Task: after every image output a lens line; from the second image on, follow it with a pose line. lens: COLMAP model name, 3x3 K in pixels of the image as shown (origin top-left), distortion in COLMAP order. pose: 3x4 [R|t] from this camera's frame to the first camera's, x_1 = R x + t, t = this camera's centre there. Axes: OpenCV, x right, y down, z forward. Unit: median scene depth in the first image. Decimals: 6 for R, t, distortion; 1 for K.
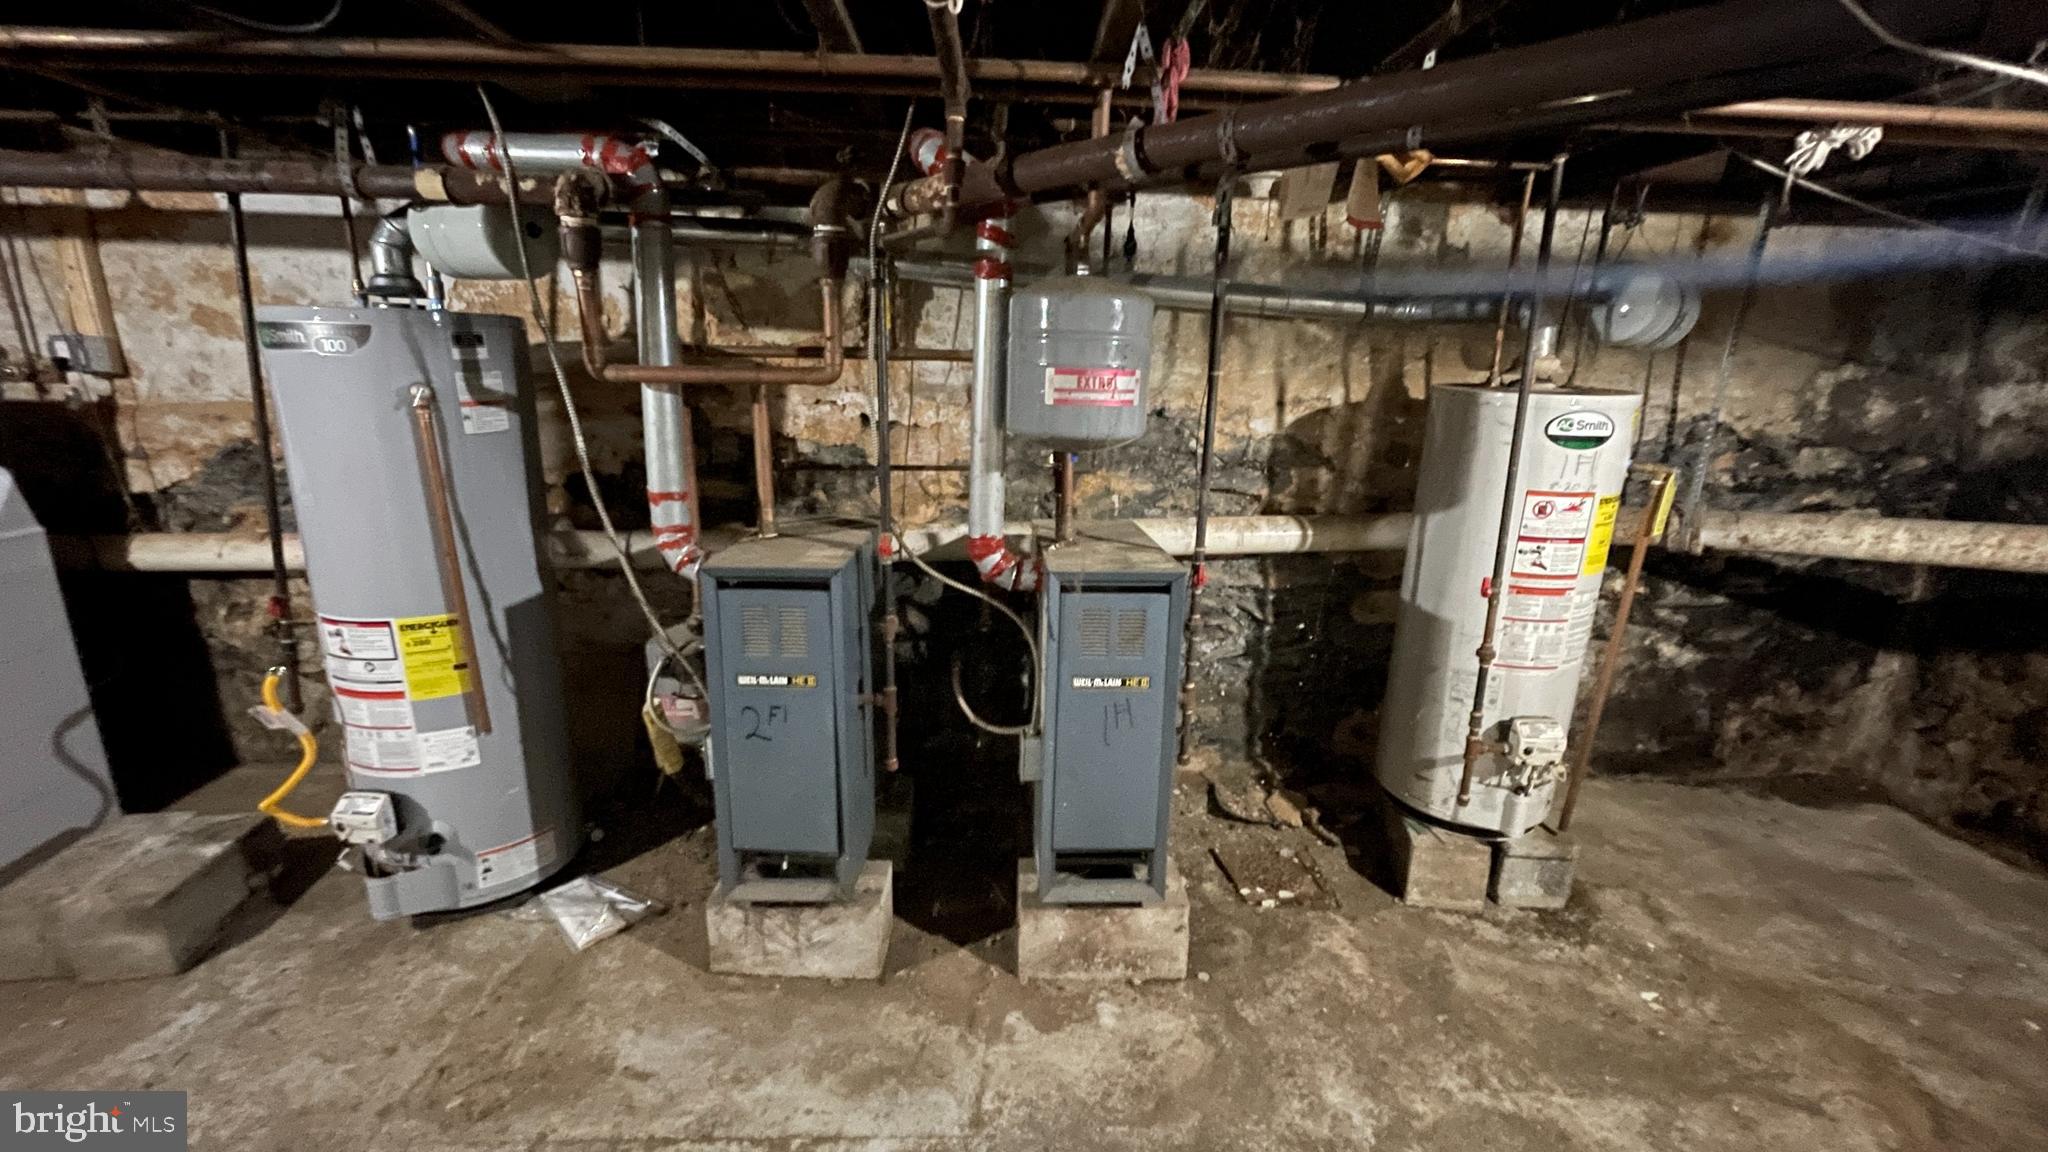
lens RADIAL K [[827.1, 0, 1023.5], [0, 827.1, 573.6], [0, 0, 1]] dist [-0.003445, 0.001057]
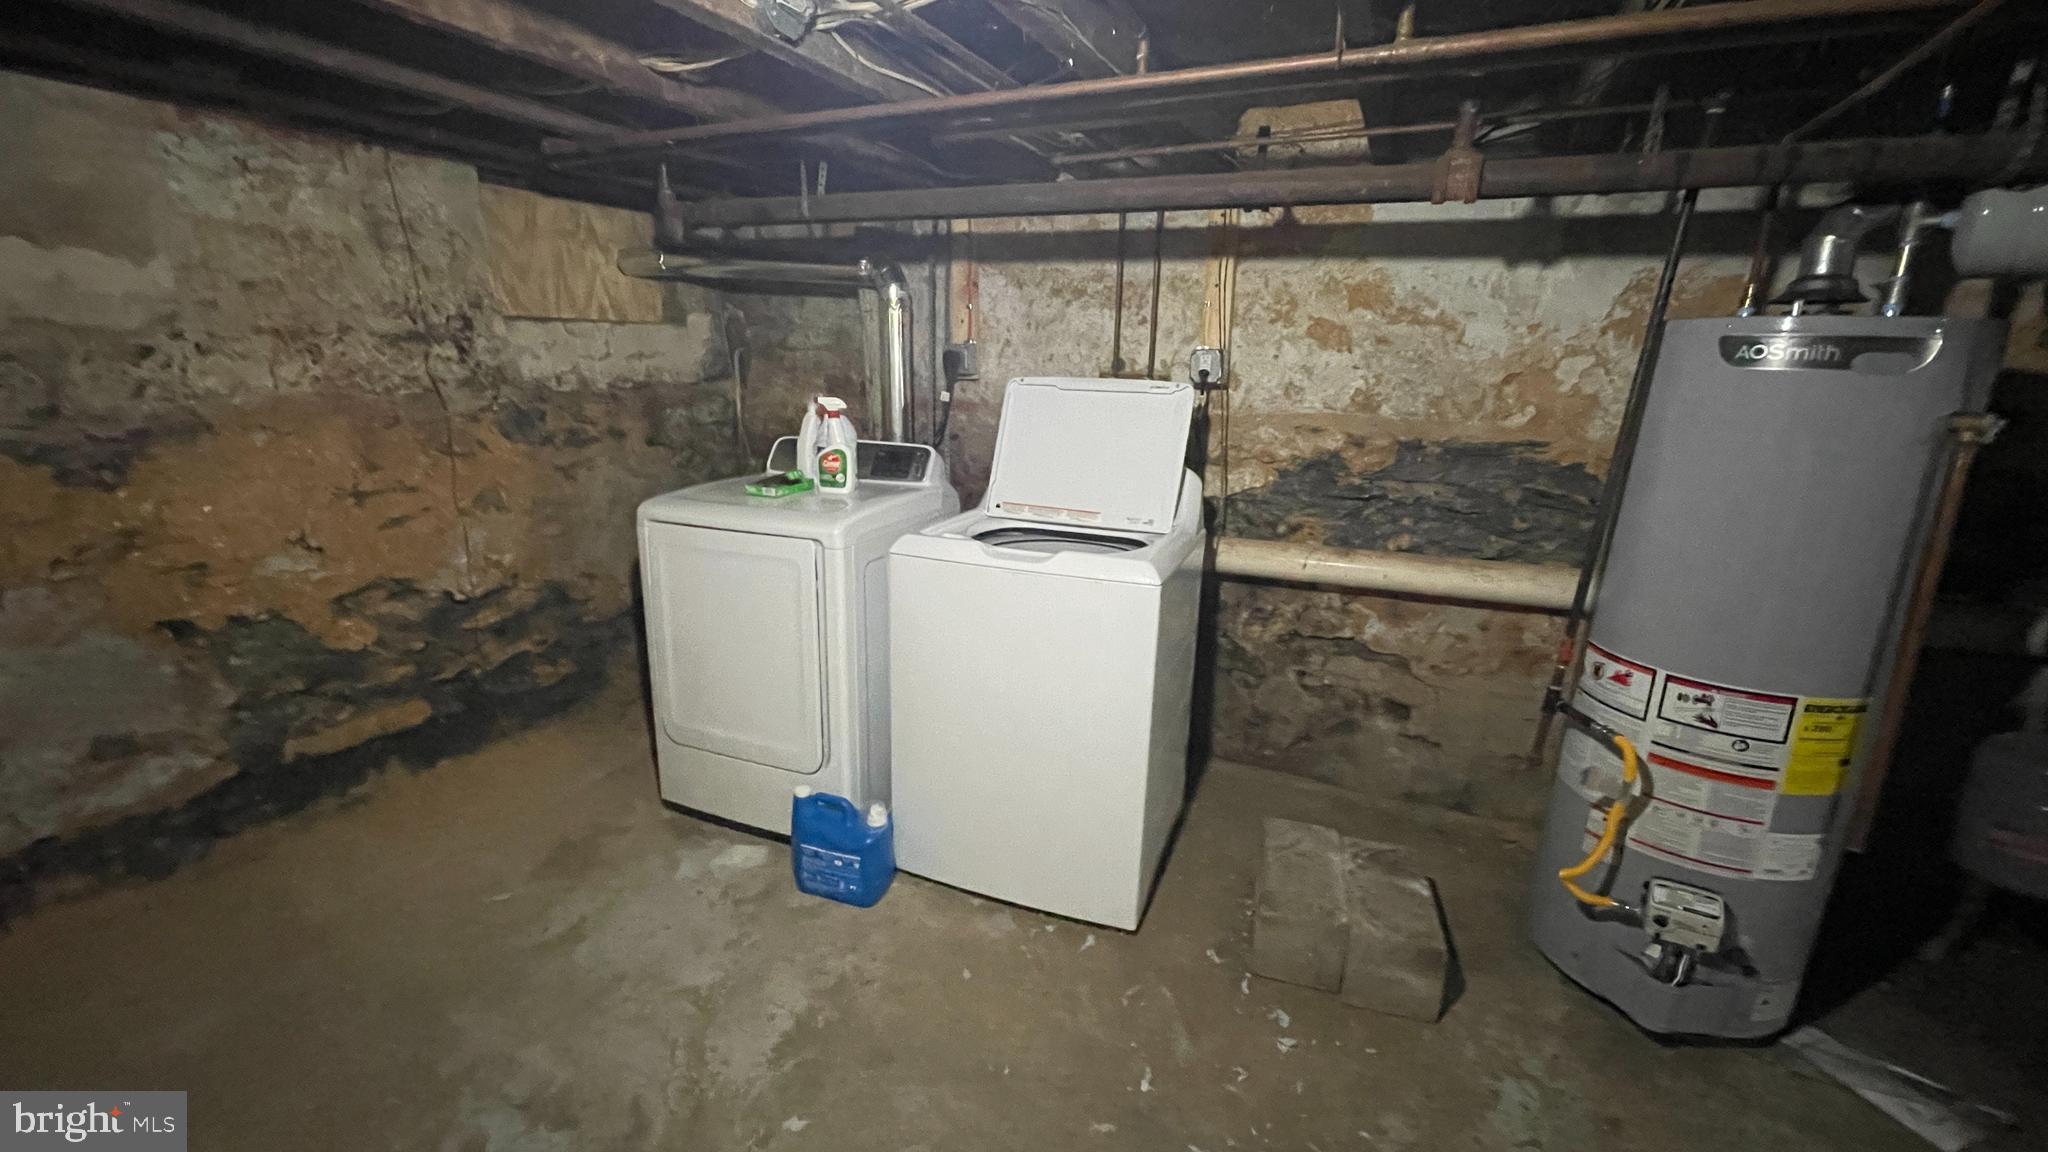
lens RADIAL K [[827.1, 0, 1023.4], [0, 827.1, 576.0], [0, 0, 1]] dist [-0.003445, 0.001057]
pose [[0.892750, 0.114897, -0.435656, -0.849014], [-0.115453, 0.992991, 0.025298, 0.003620], [0.435510, 0.027713, 0.899757, -0.059664]]
